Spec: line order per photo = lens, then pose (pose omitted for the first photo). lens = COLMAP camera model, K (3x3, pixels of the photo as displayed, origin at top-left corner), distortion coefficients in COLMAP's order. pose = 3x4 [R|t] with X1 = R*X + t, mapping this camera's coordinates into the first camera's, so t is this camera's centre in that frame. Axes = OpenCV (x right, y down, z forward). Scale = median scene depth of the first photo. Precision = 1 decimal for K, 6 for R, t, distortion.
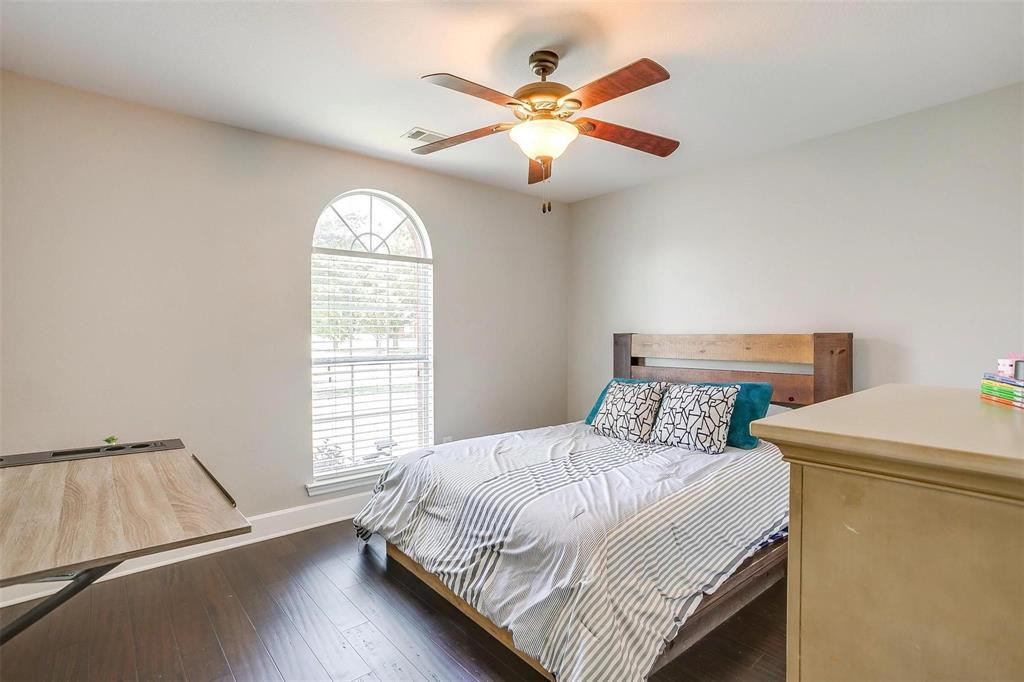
lens RADIAL K [[518.1, 0, 510.0], [0, 518.1, 336.5], [0, 0, 1]] dist [-0.062931, 0.030577]
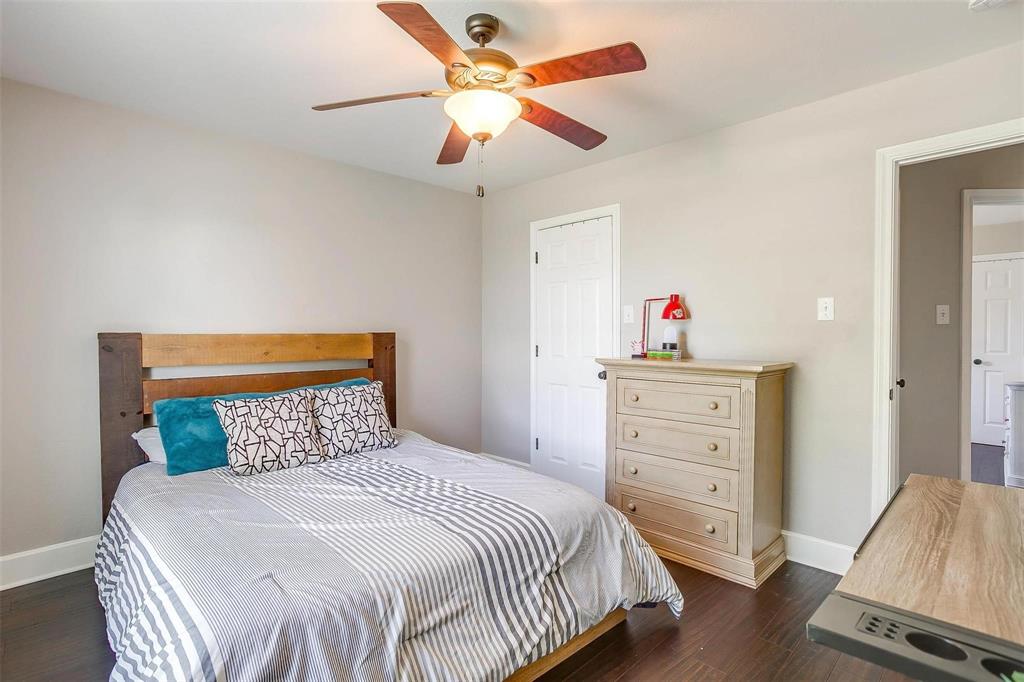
lens RADIAL K [[518.1, 0, 510.0], [0, 518.1, 336.5], [0, 0, 1]] dist [-0.062931, 0.030577]
pose [[-0.097651, -0.006067, 0.995202, -0.650264], [0.007607, 0.999948, 0.006842, -0.003301], [-0.995192, 0.008239, -0.097600, 0.821320]]
